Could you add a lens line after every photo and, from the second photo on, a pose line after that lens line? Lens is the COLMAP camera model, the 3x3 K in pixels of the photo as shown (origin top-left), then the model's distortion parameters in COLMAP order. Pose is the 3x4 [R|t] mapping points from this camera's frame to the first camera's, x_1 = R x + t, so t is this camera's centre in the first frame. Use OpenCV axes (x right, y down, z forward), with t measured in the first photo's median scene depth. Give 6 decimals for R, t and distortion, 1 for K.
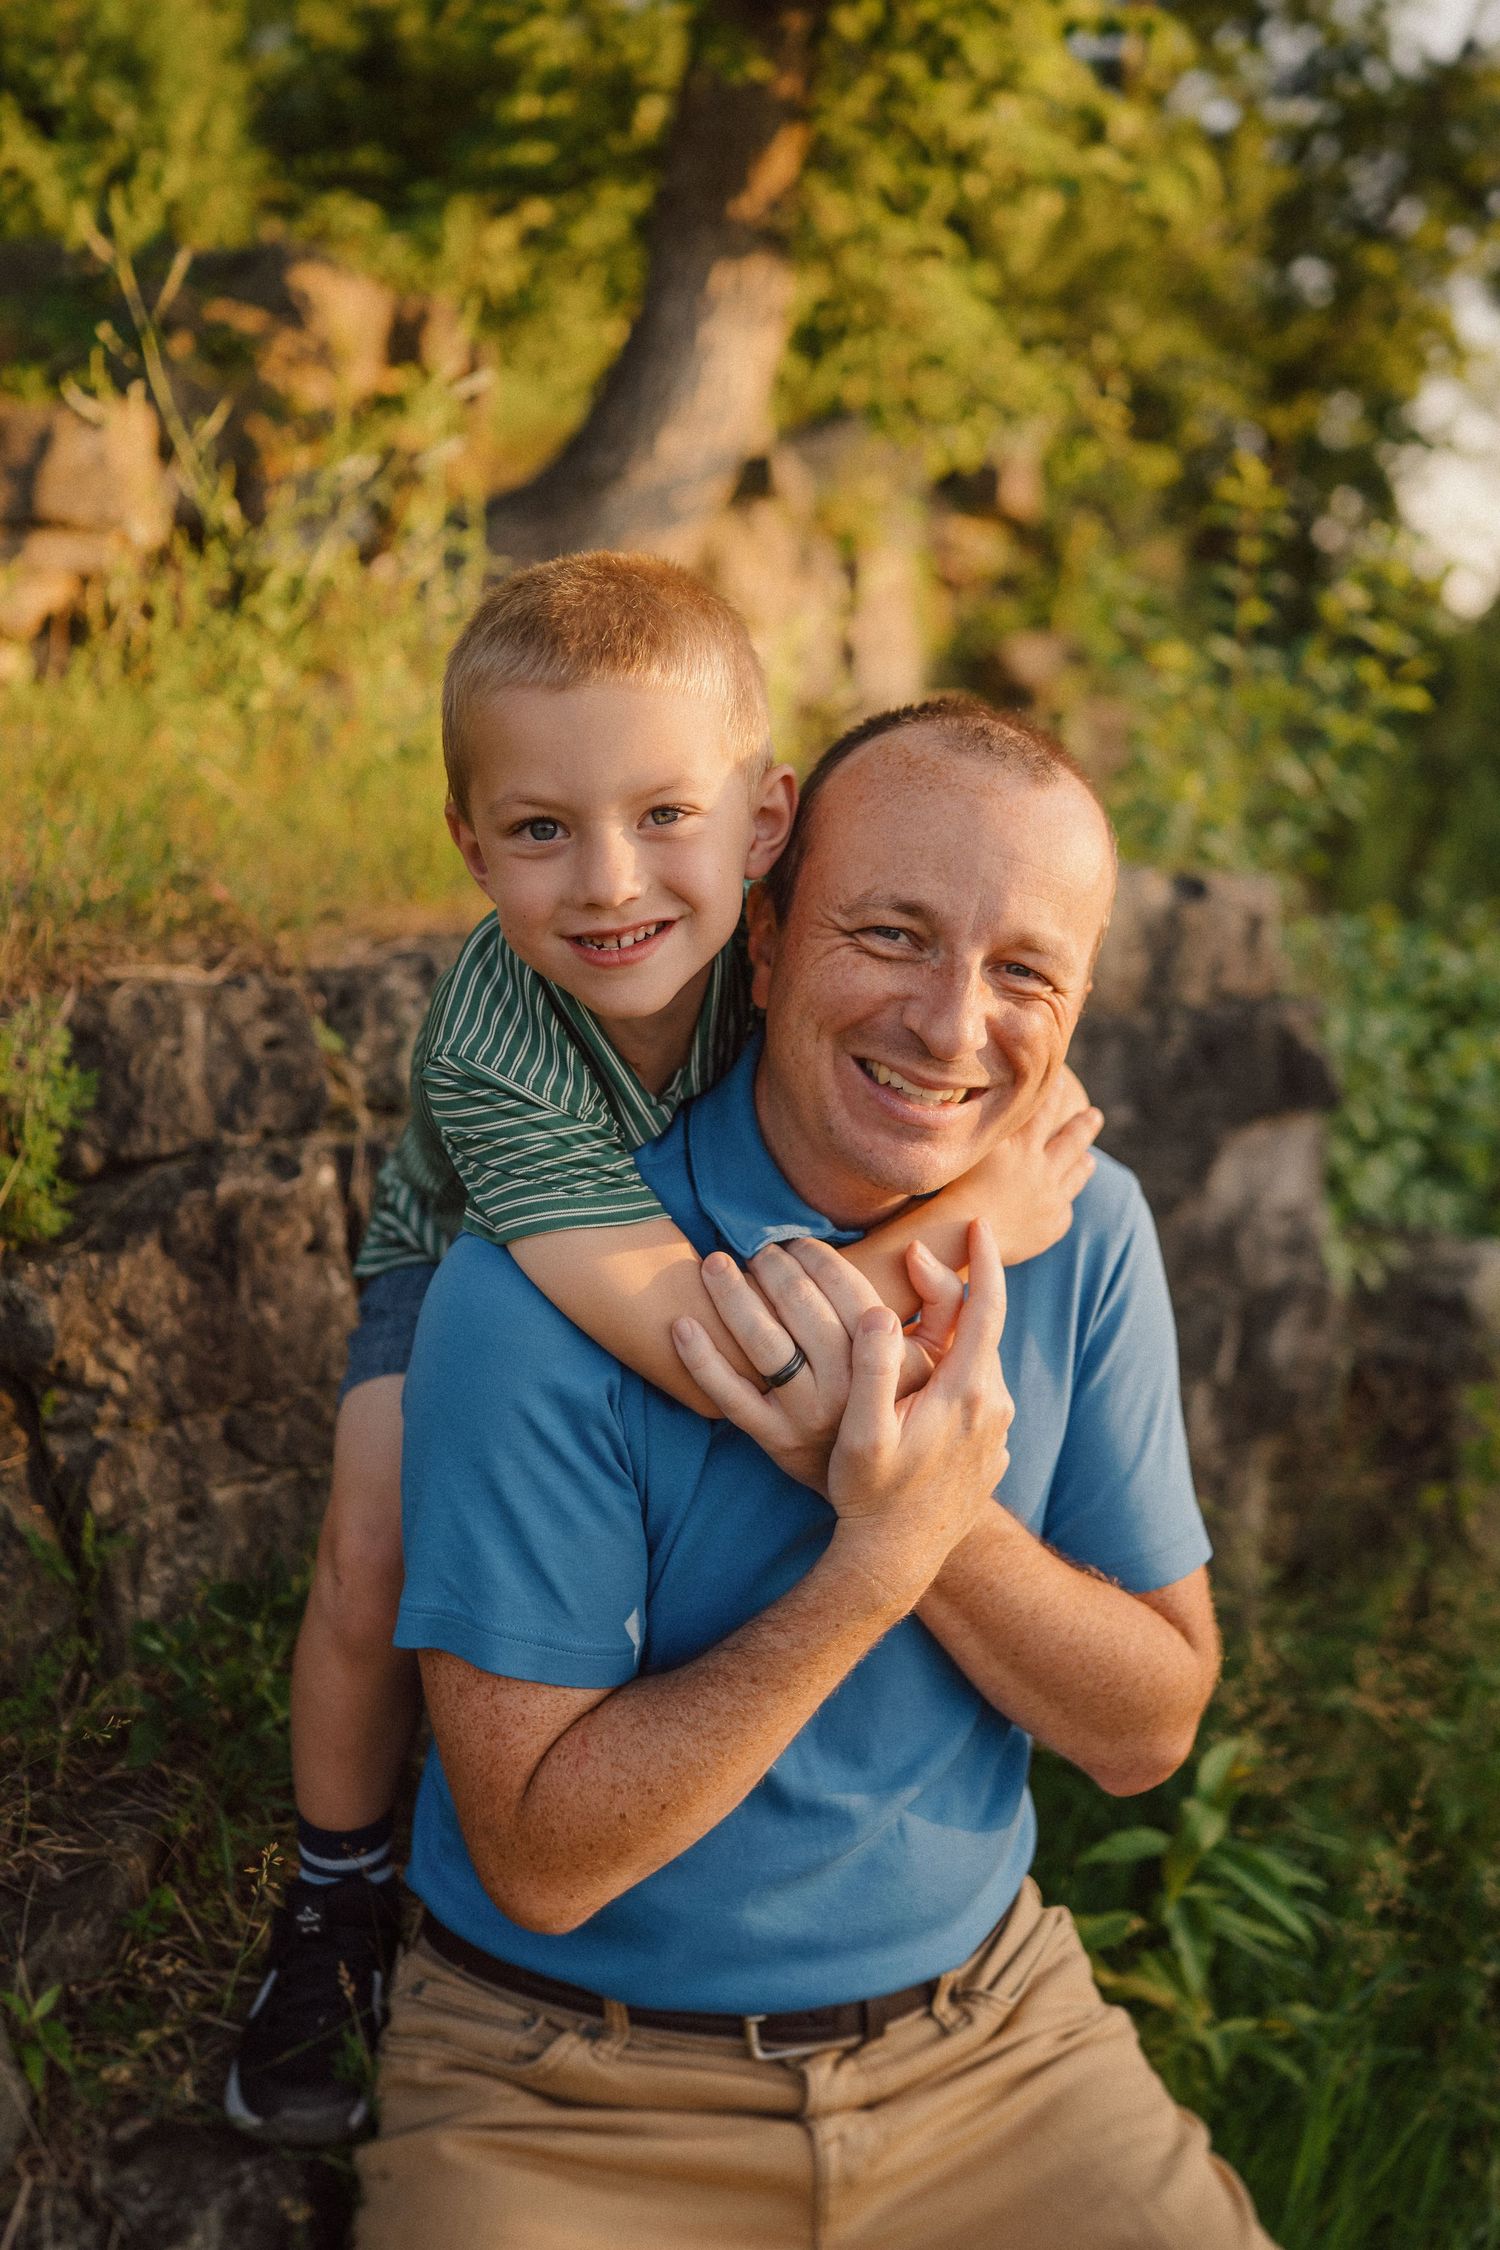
lens RADIAL K [[2129.3, 0, 747.5], [0, 2129.3, 1058.3], [0, 0, 1]] dist [-0.000848, 0.024293]
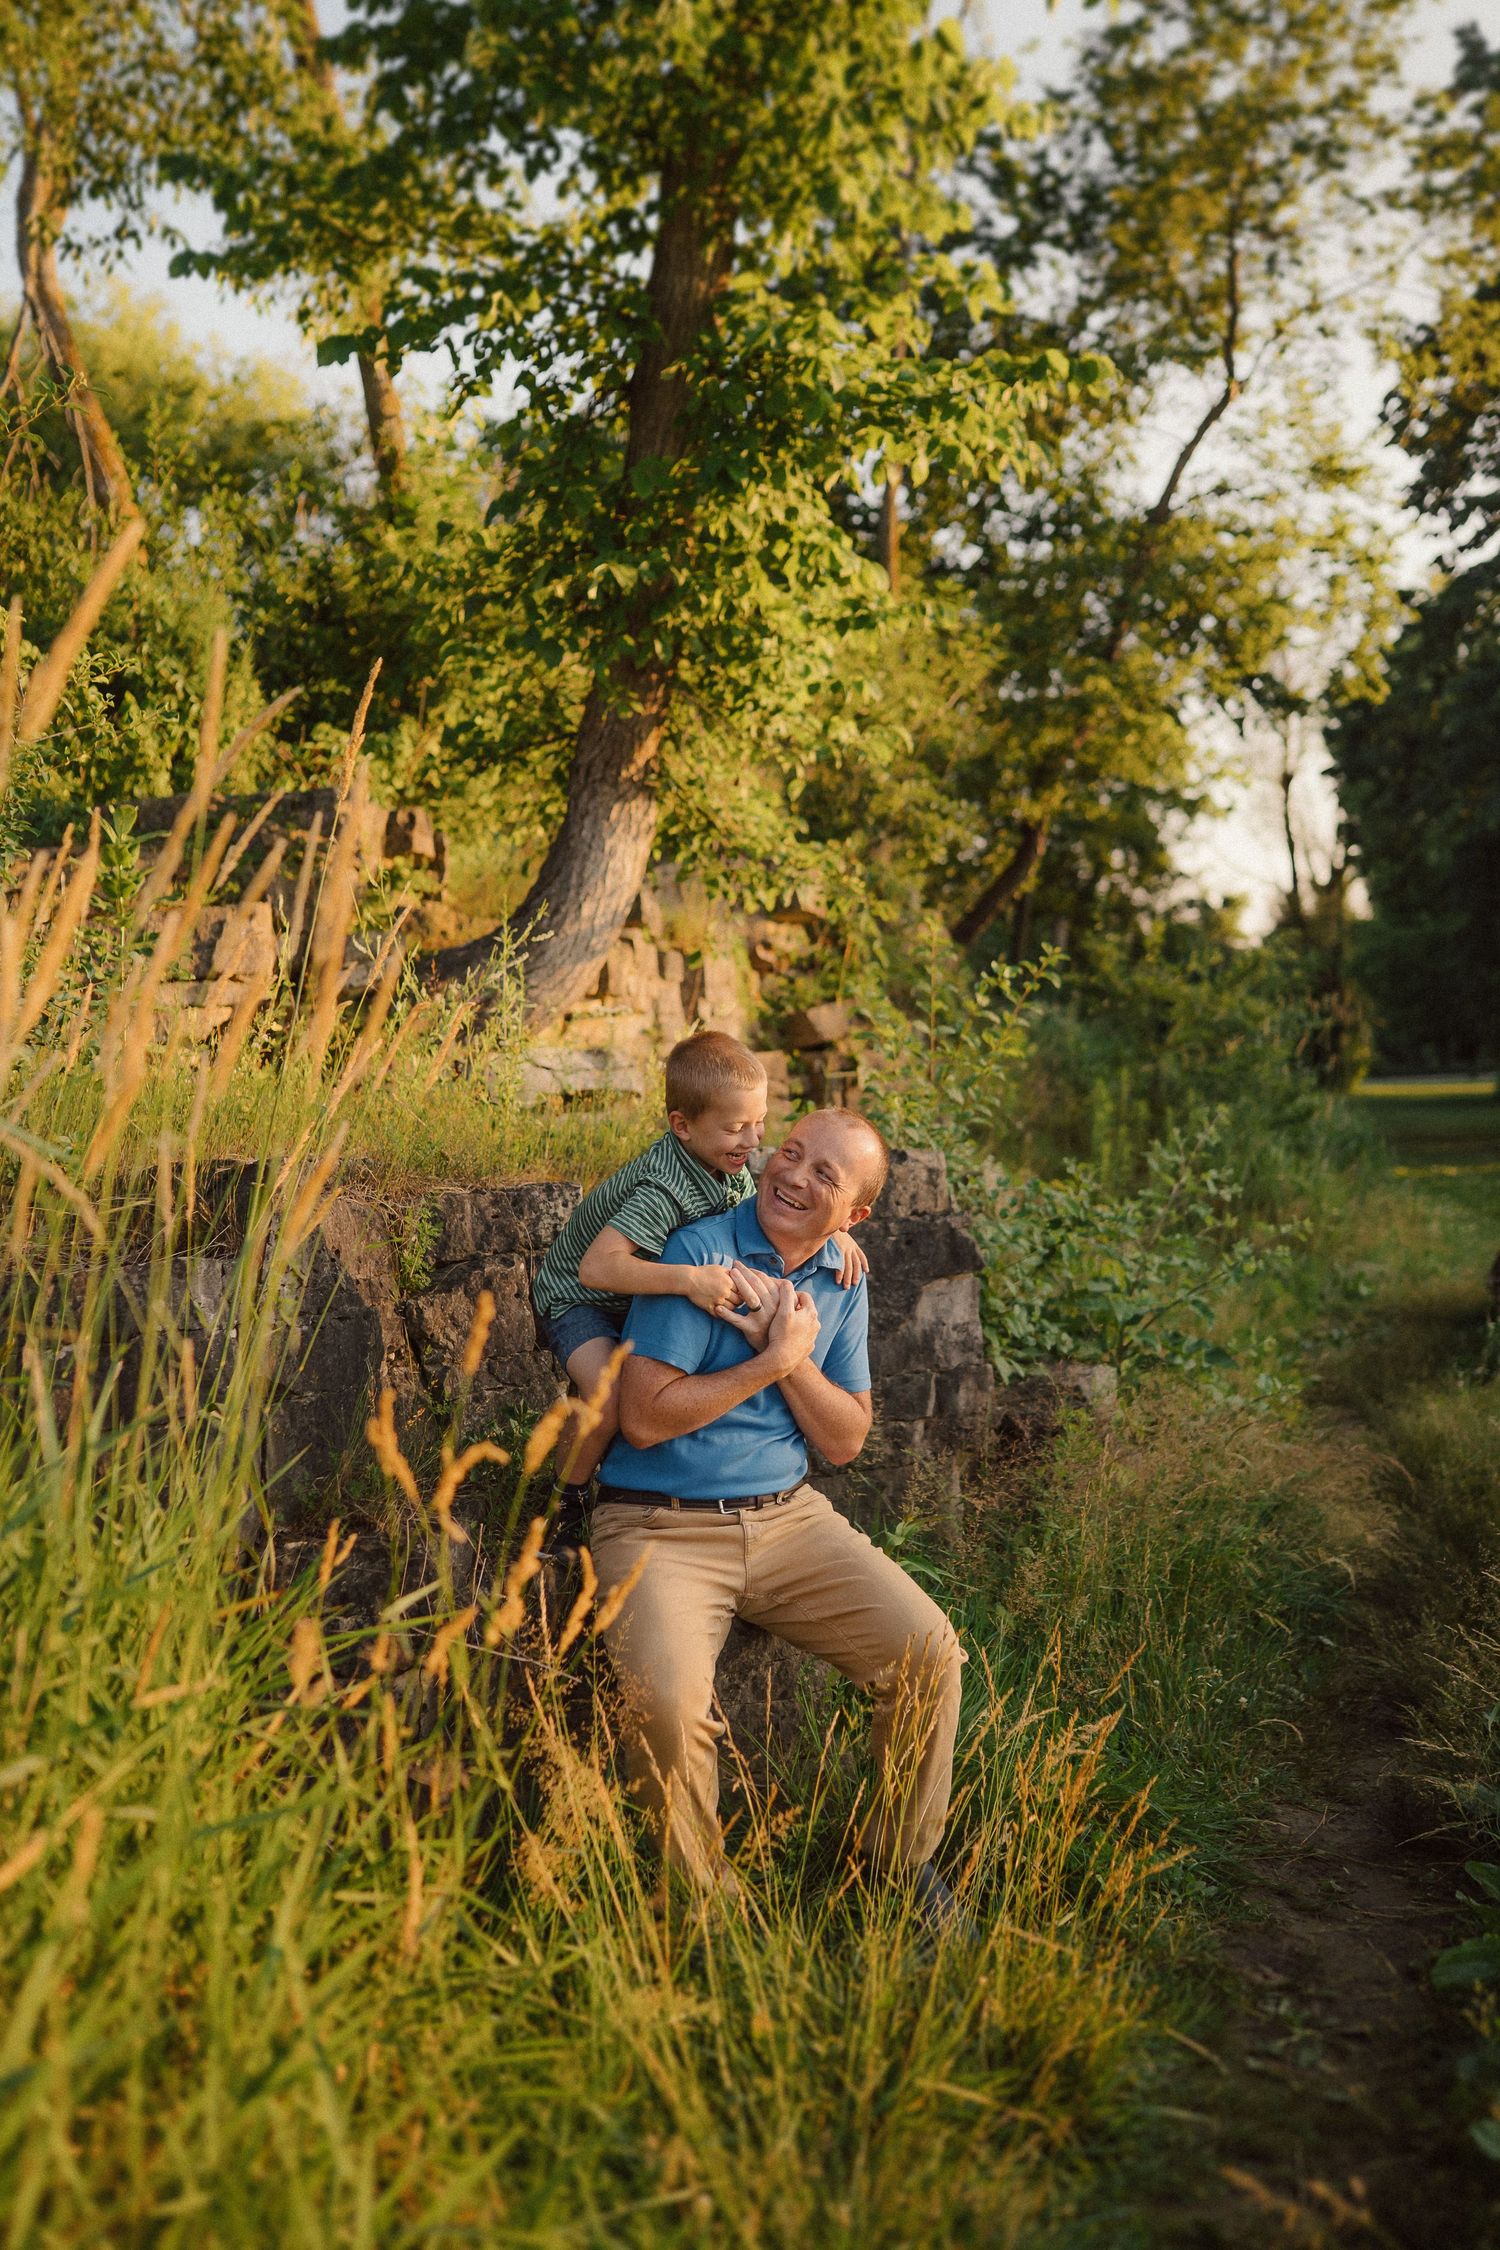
lens RADIAL K [[2130.1, 0, 750.0], [0, 2130.1, 1125.0], [0, 0, 1]] dist [-0.013772, 0.012523]
pose [[0.996100, -0.043288, 0.076889, -0.108133], [0.052911, 0.990375, -0.127898, 0.210206], [-0.070613, 0.131467, 0.988802, -1.423267]]
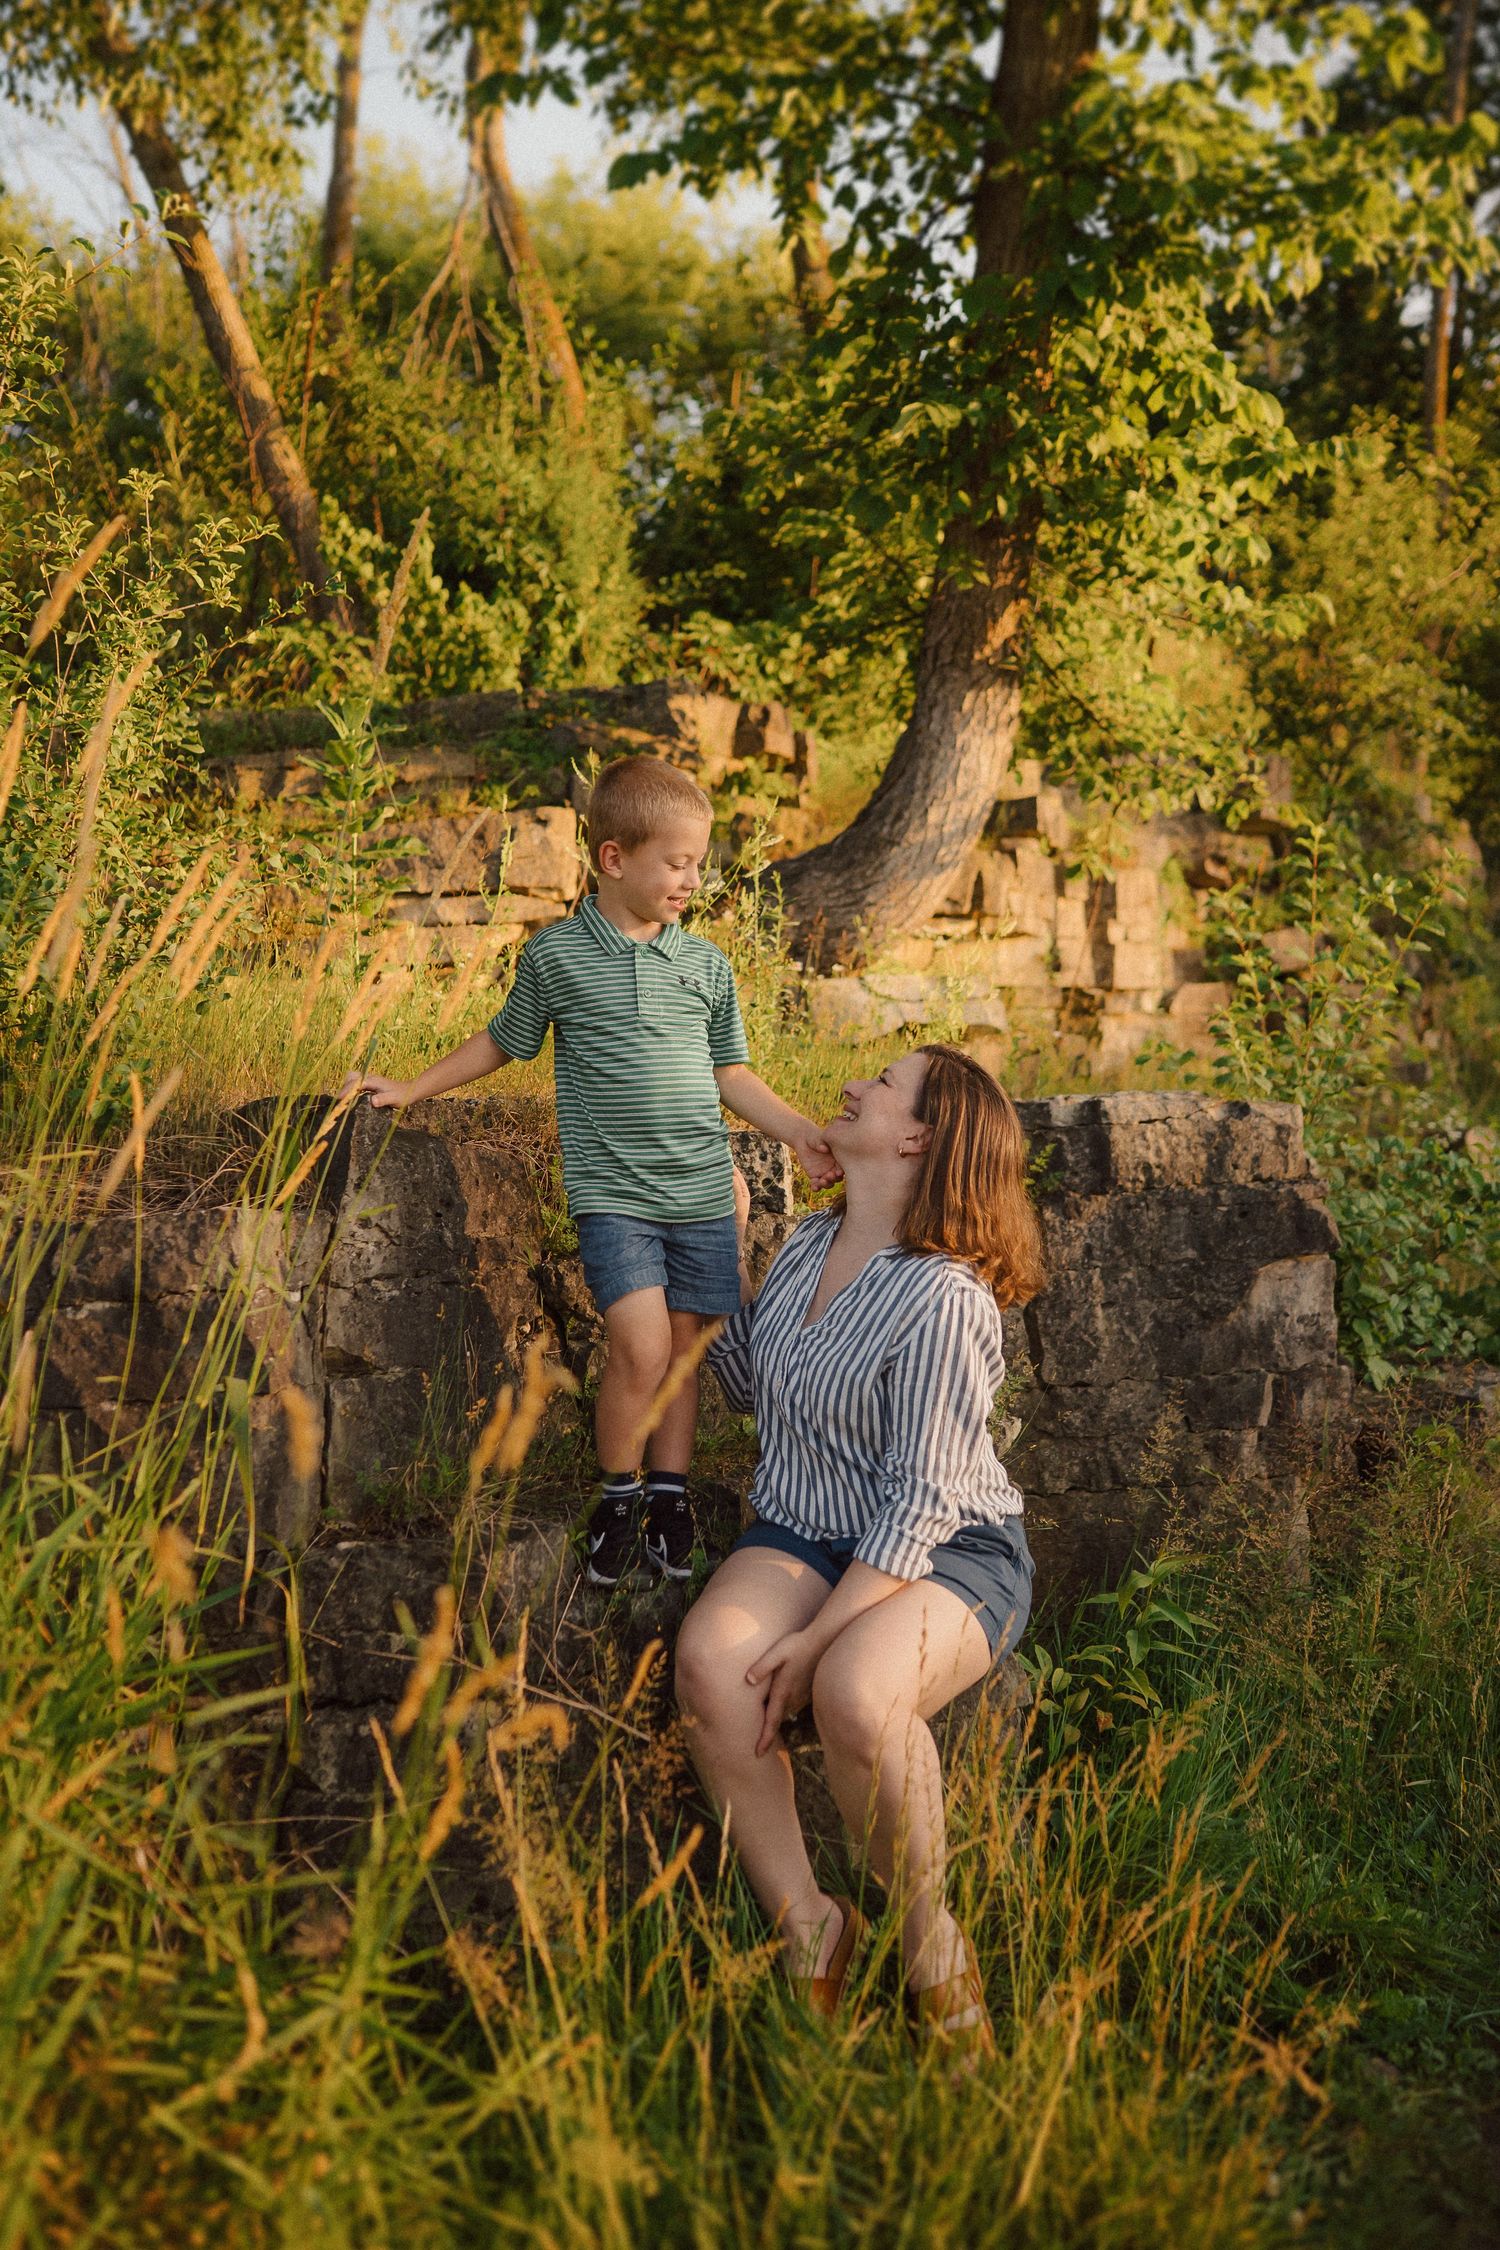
lens RADIAL K [[2305.7, 0, 750.0], [0, 2305.7, 1125.0], [0, 0, 1]] dist [-0.012108, 0.015640]
pose [[0.985702, -0.017166, -0.167620, 0.231731], [-0.000761, 0.994333, -0.106304, 0.183733], [0.168495, 0.104911, 0.980104, -1.182020]]
